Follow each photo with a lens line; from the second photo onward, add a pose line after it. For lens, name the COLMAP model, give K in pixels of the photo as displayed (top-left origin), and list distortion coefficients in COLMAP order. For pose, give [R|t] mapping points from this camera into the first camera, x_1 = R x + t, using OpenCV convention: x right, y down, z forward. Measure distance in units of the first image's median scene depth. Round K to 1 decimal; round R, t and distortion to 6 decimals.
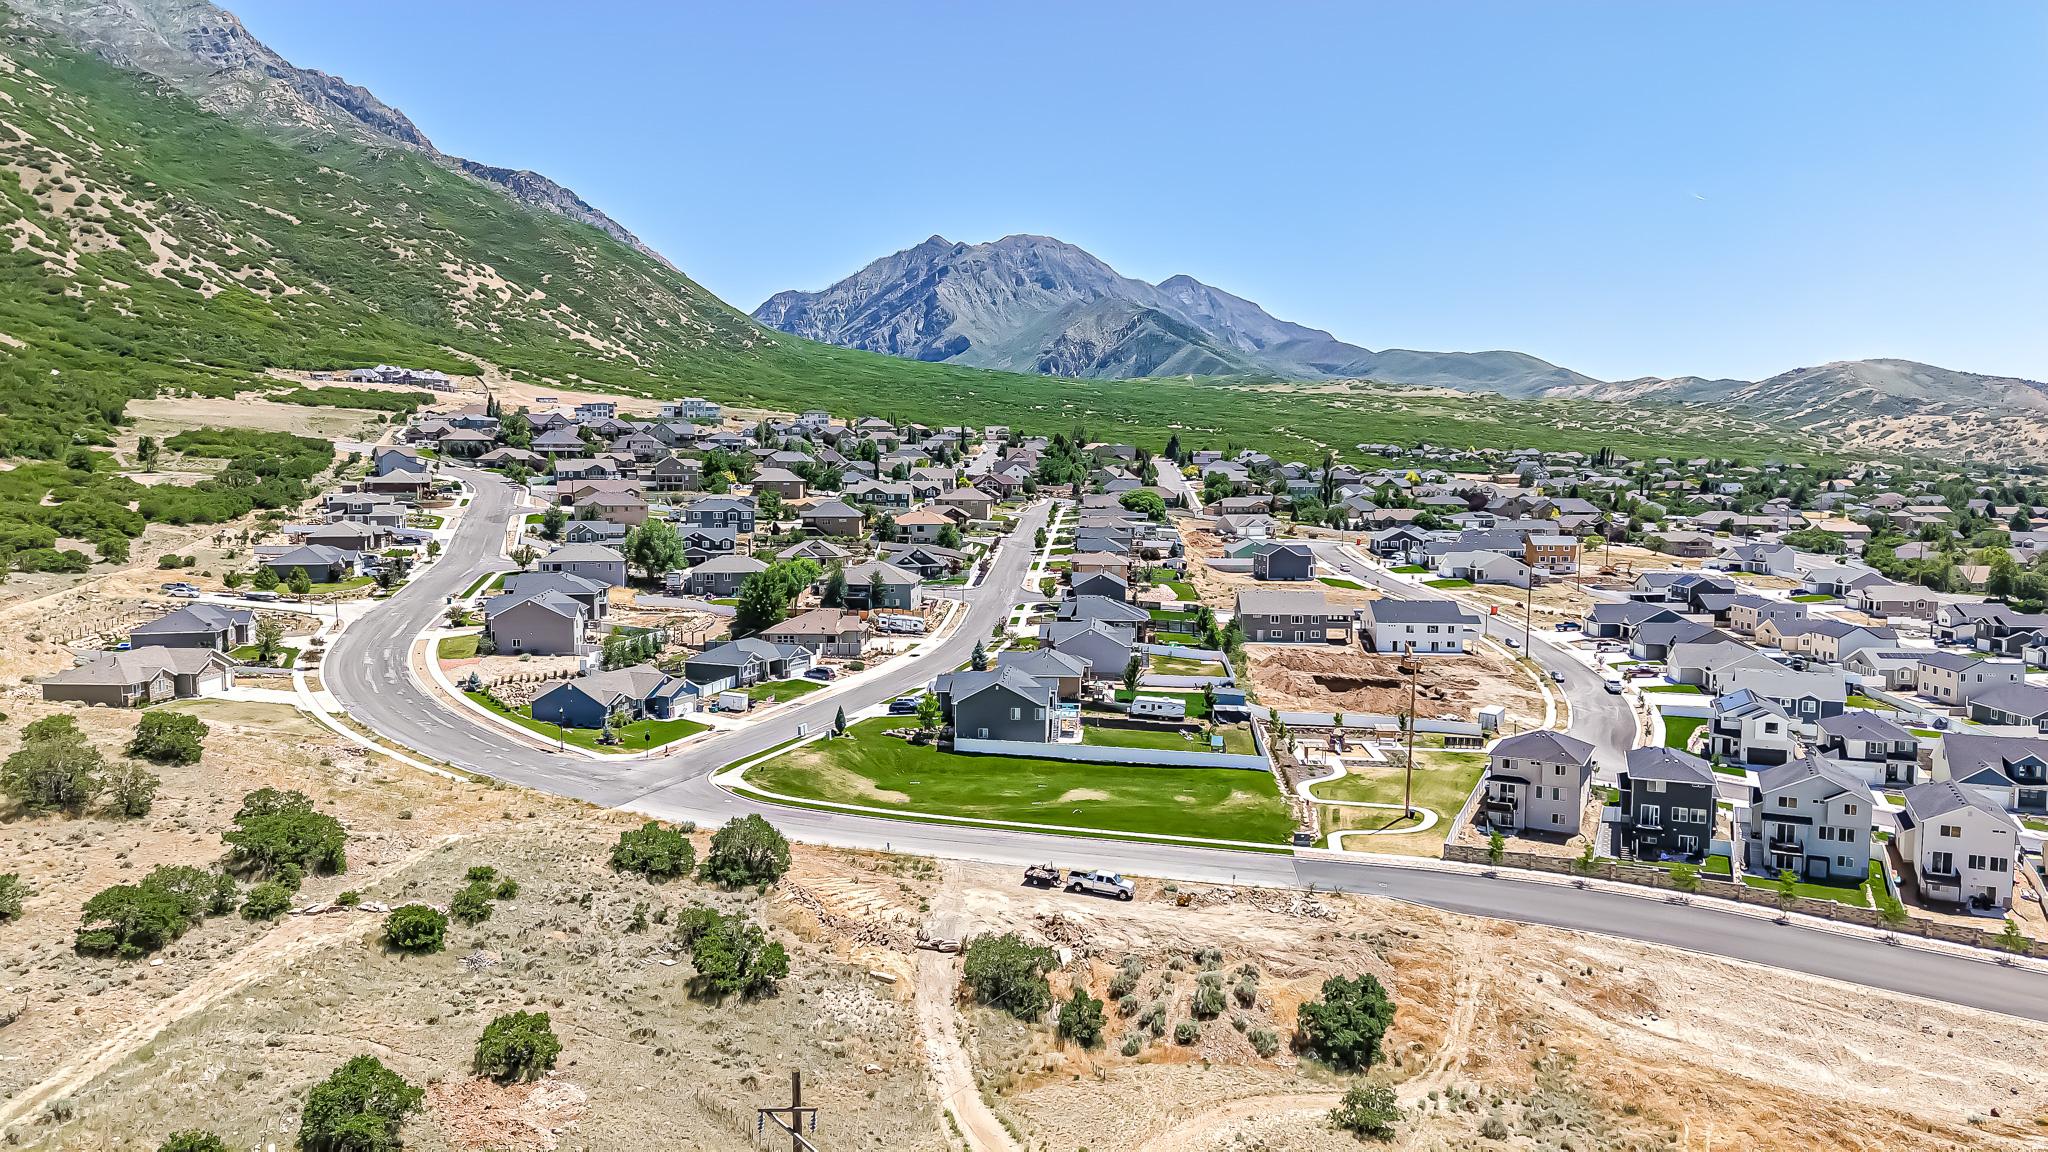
lens RADIAL K [[1374.7, 0, 1021.7], [0, 1374.7, 573.6], [0, 0, 1]] dist [0.026379, -0.022467]
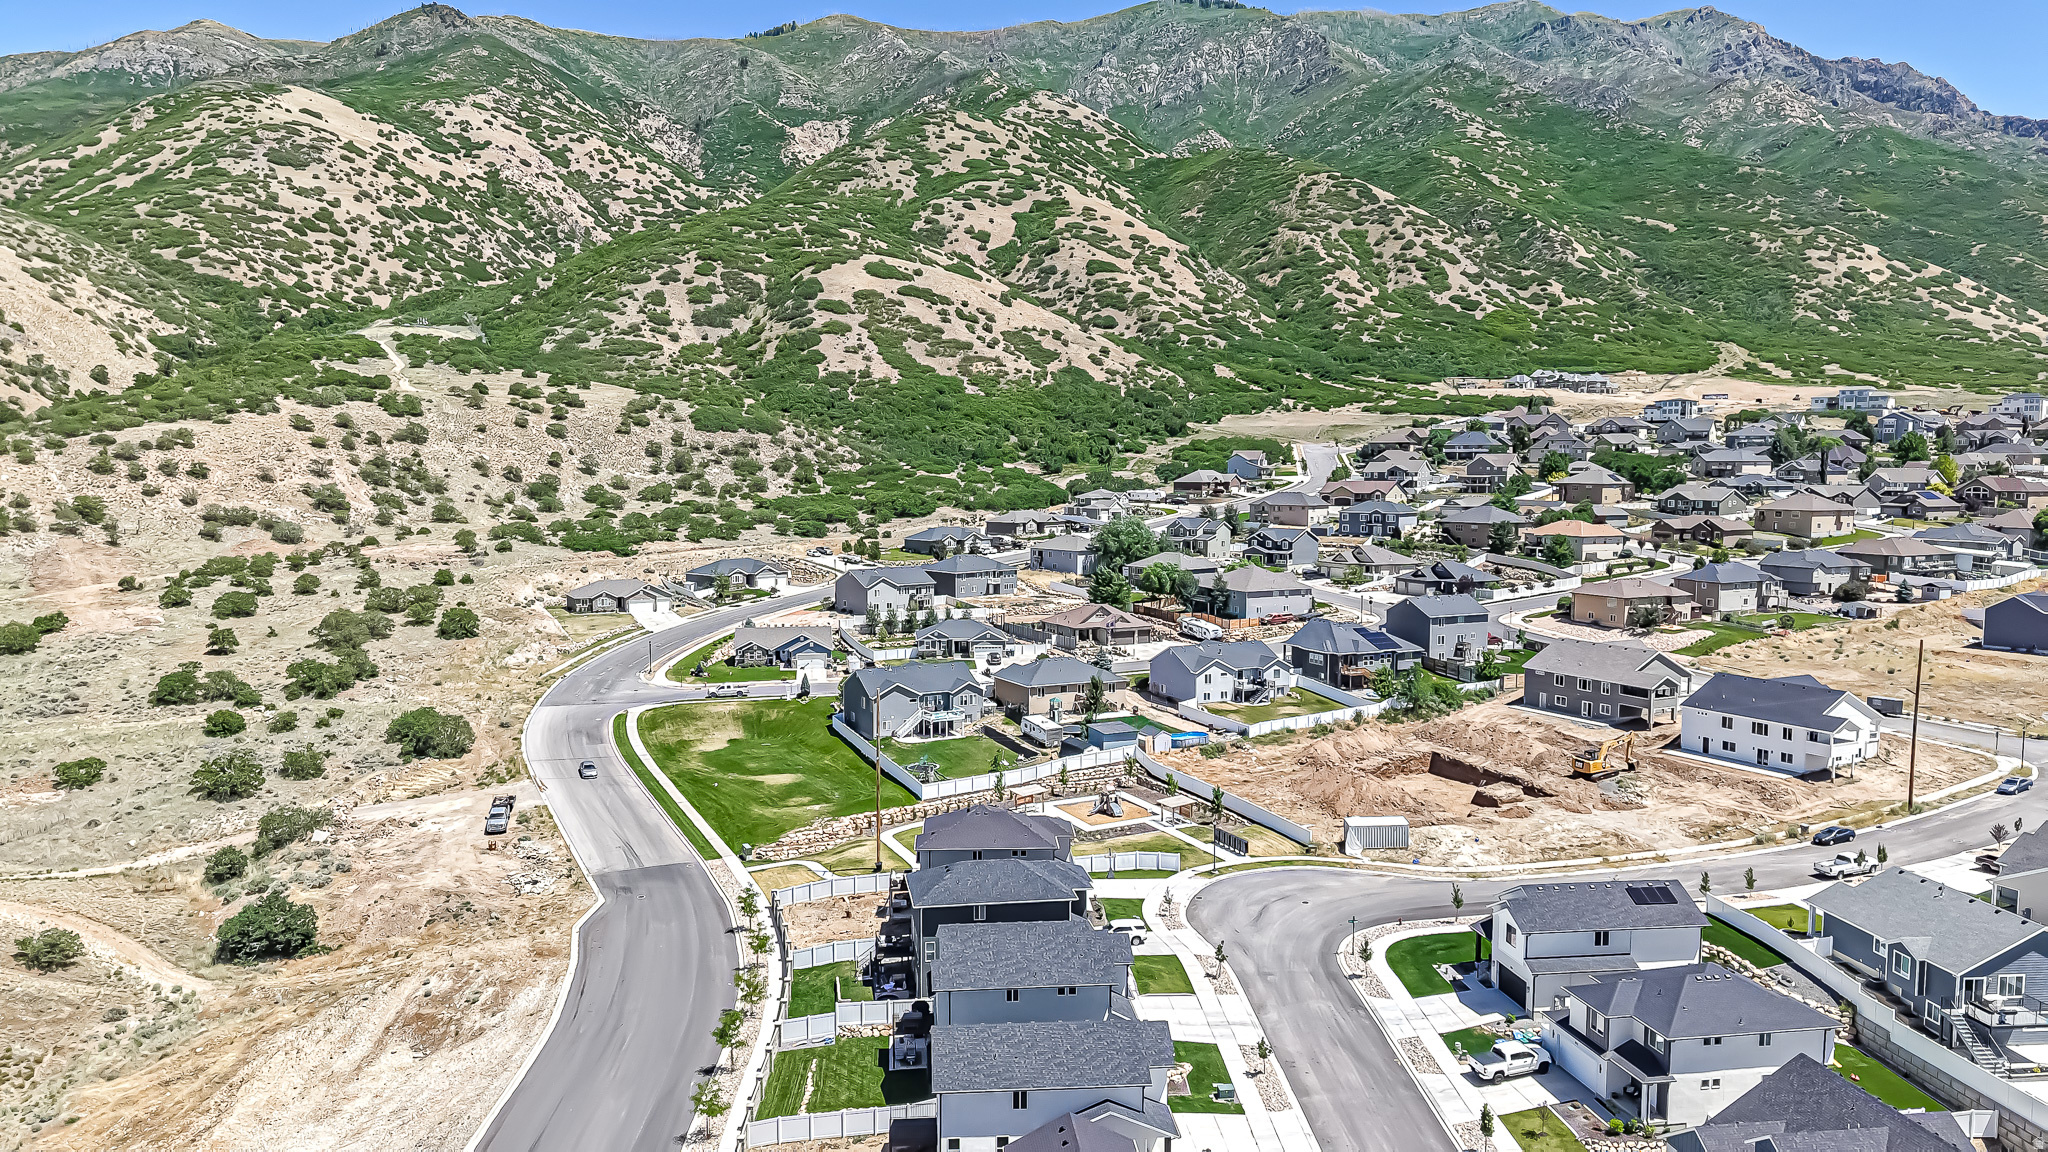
lens RADIAL K [[1372.8, 0, 1023.4], [0, 1372.8, 577.8], [0, 0, 1]] dist [0.035590, -0.042804]
pose [[0.522990, 0.069537, -0.849497, 0.166291], [-0.068270, 0.996882, 0.039572, -0.007616], [0.849600, 0.037299, 0.526107, 0.098218]]
